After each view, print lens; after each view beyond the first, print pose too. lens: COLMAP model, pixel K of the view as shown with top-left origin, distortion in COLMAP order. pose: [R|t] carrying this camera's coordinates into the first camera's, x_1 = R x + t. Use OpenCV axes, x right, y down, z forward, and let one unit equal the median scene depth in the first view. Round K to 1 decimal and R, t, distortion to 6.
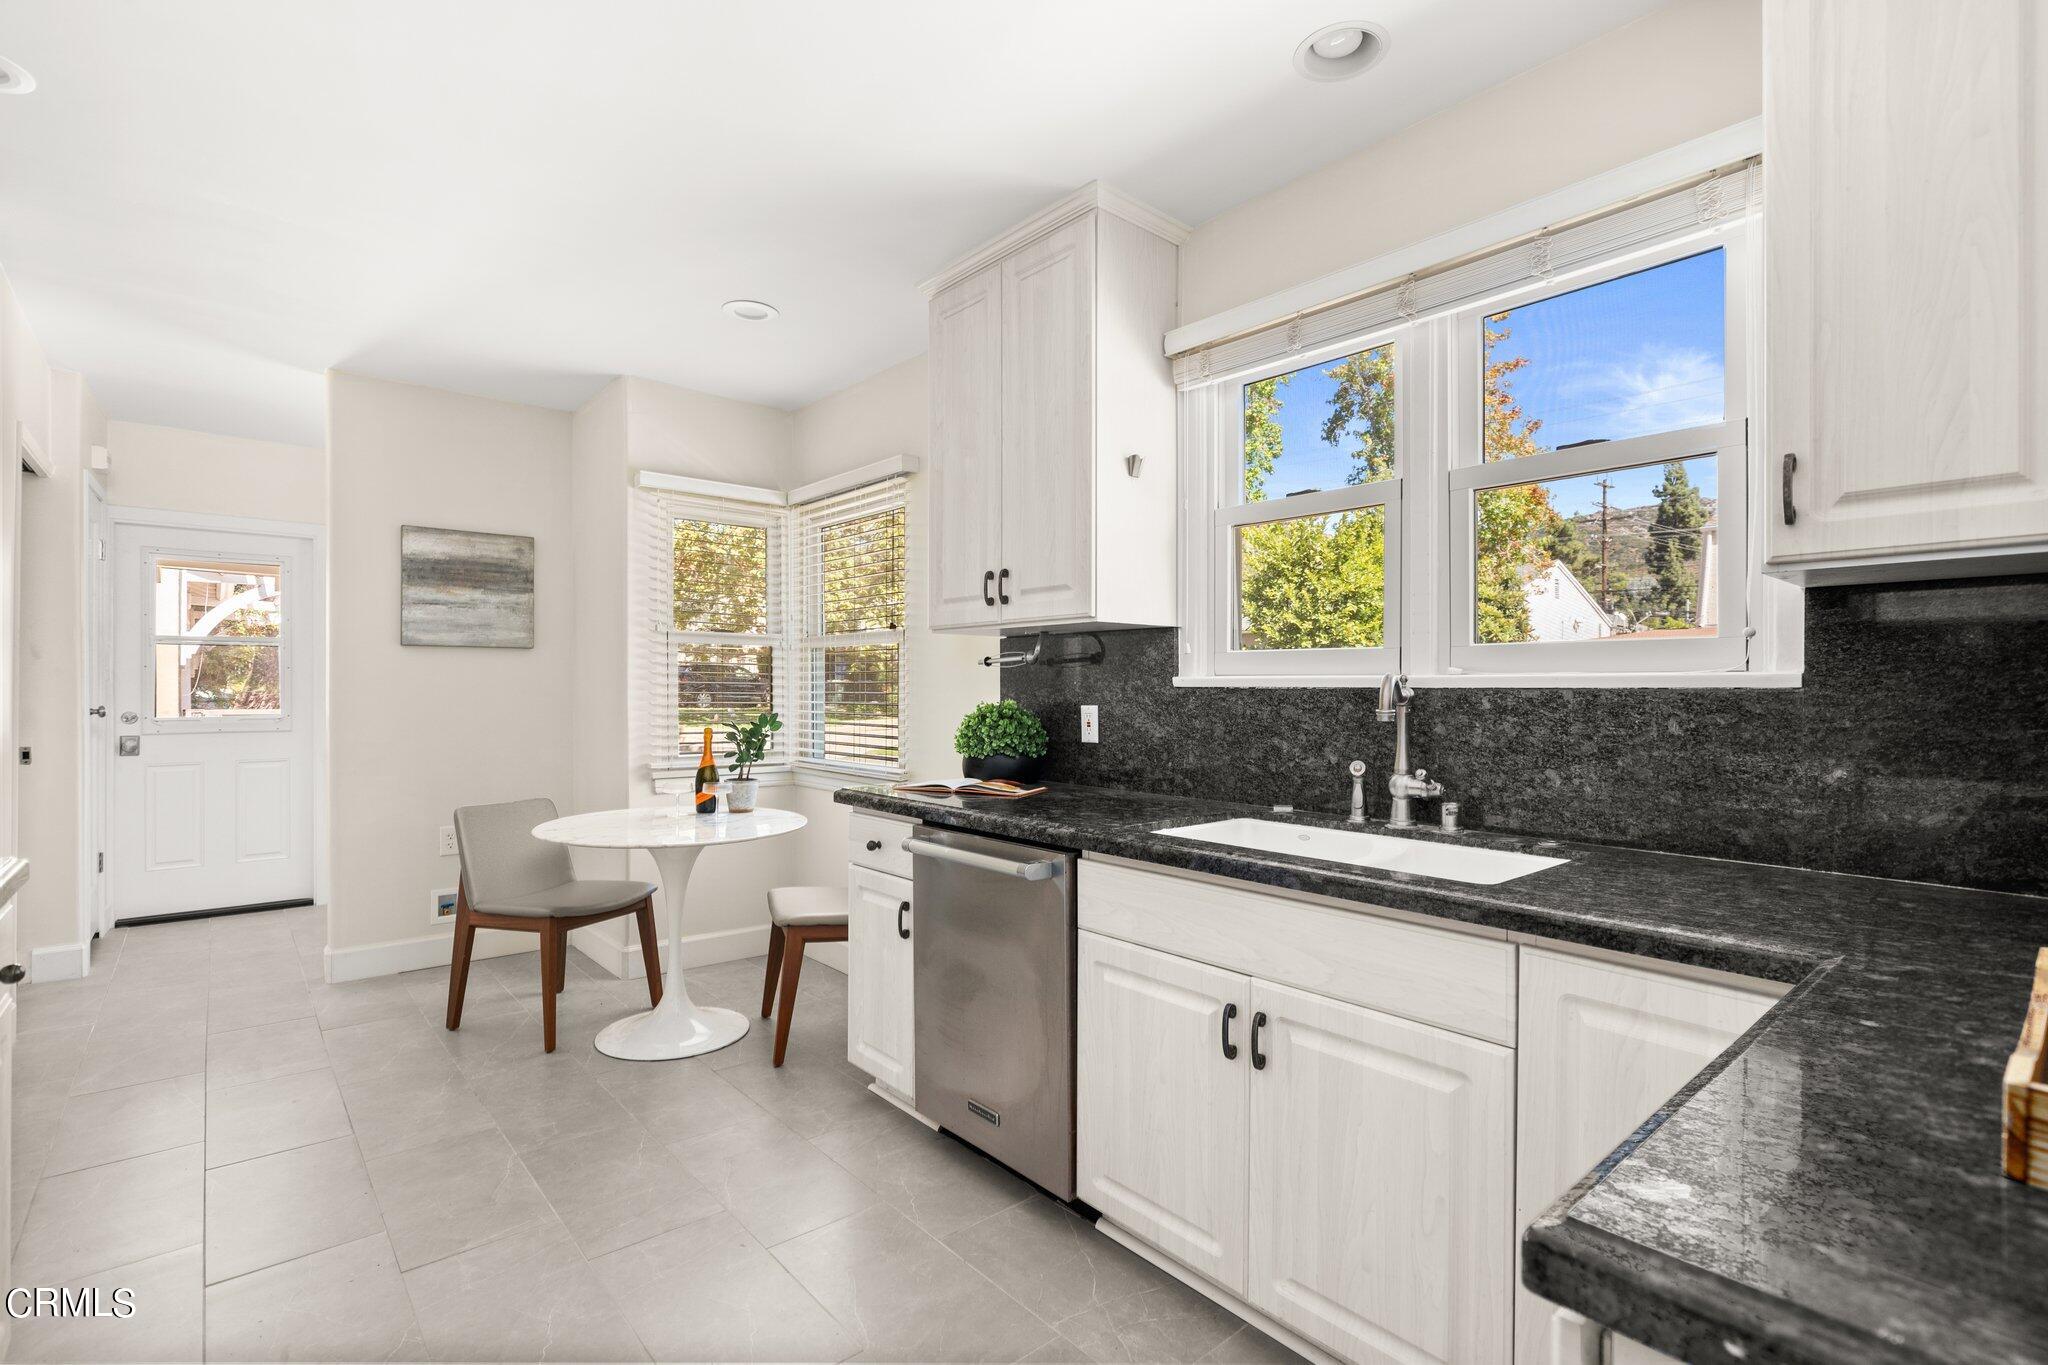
lens RADIAL K [[946.8, 0, 1013.5], [0, 946.8, 683.7], [0, 0, 1]] dist [0.001295, 0.000117]
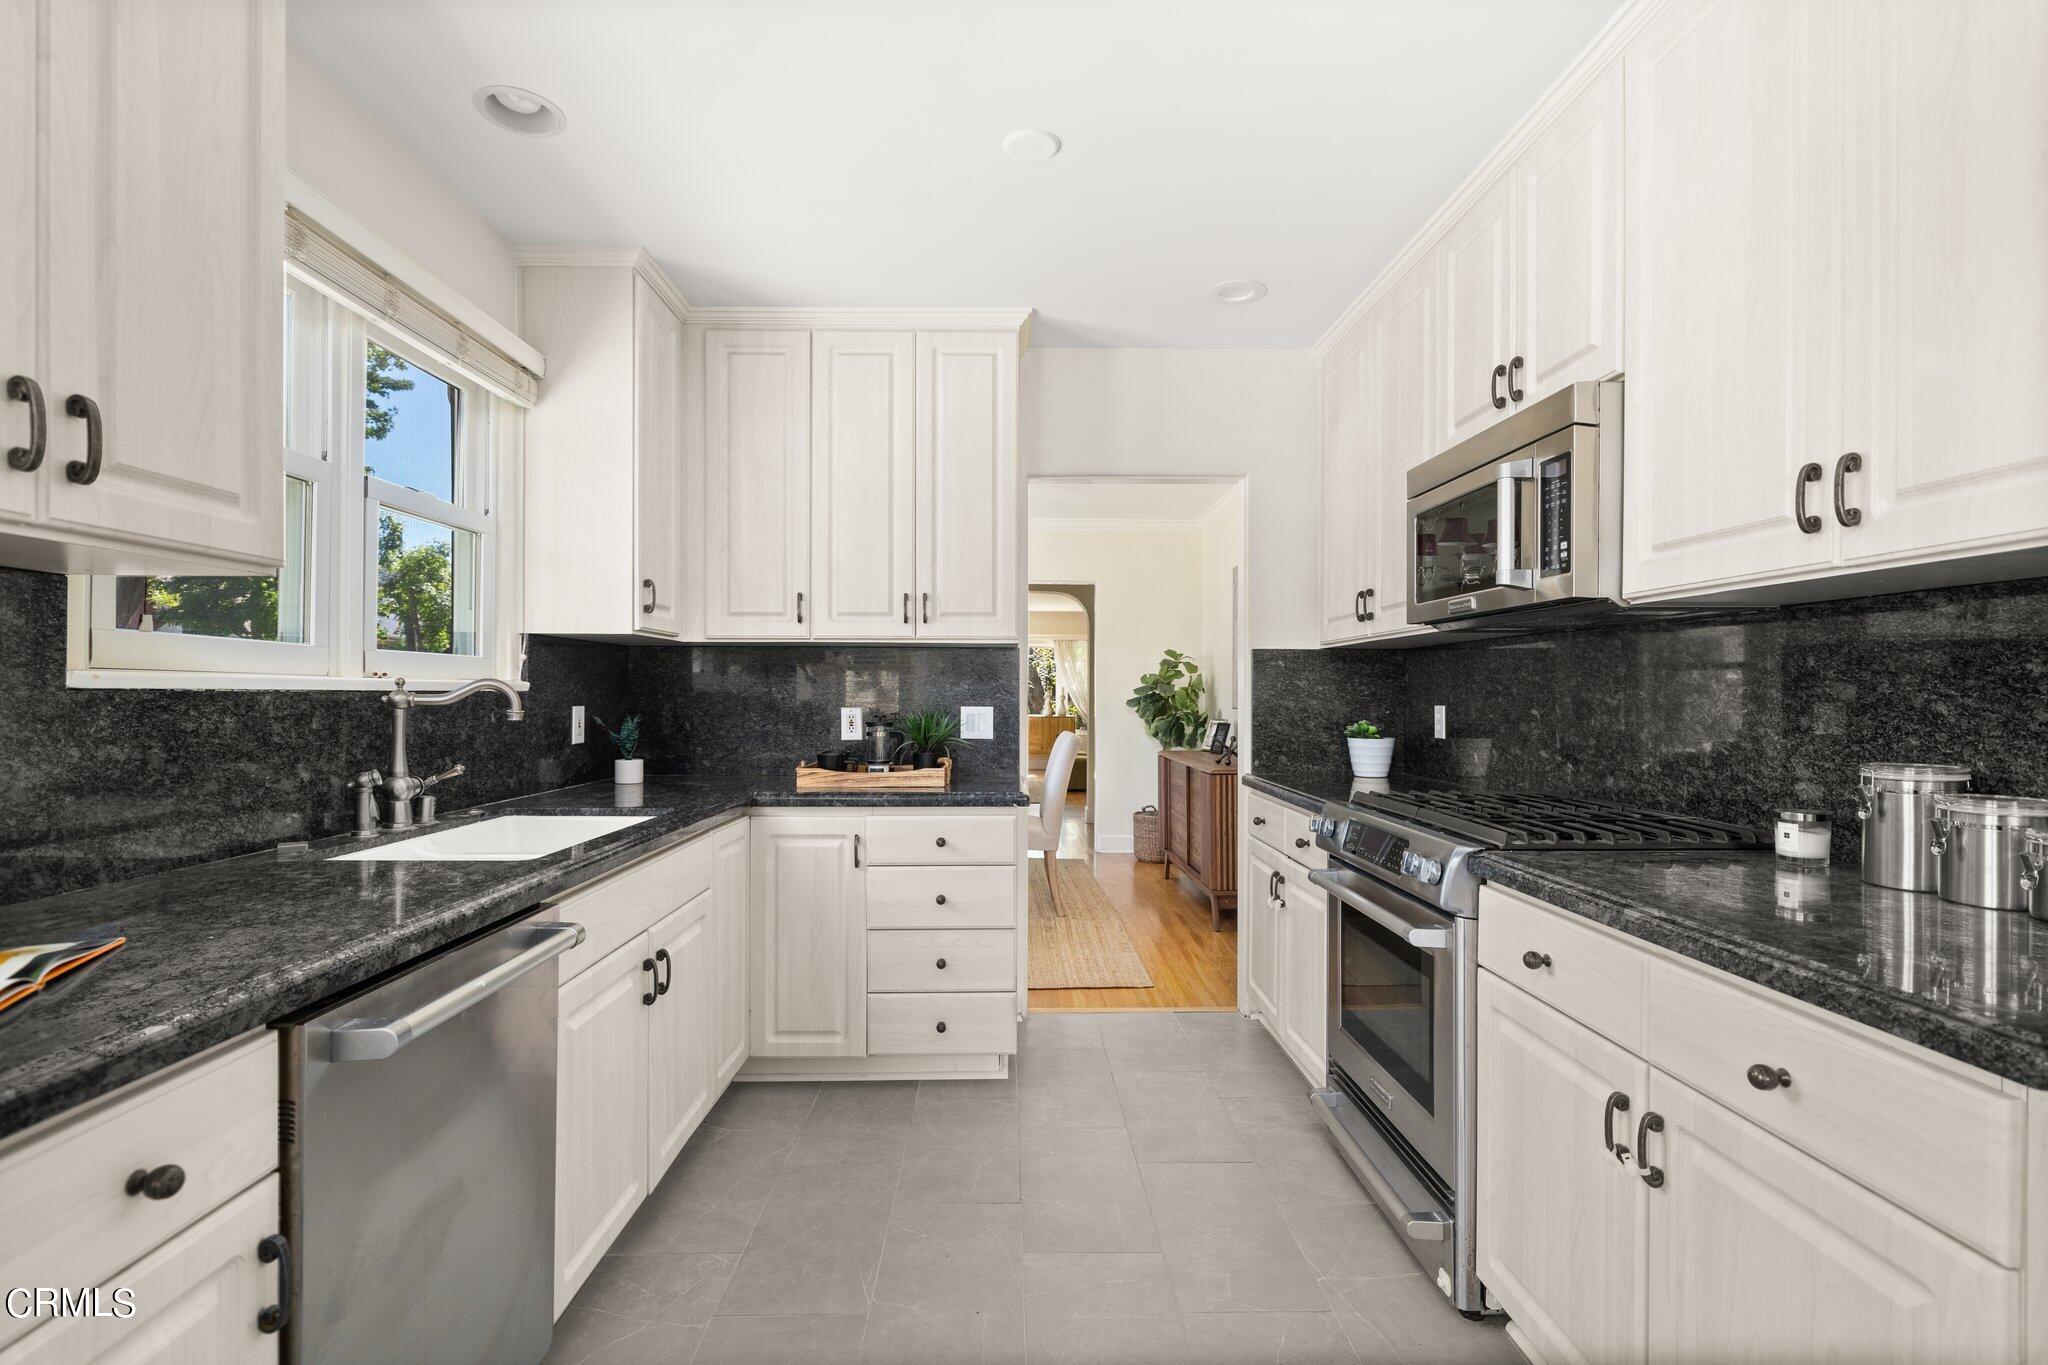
lens RADIAL K [[958.5, 0, 1013.9], [0, 958.5, 691.6], [0, 0, 1]] dist [0.001521, 0.000451]
pose [[-0.769142, -0.003391, 0.639069, -0.681206], [-0.008175, 0.999956, -0.004533, 0.003905], [-0.639026, -0.008711, -0.769136, 1.251768]]
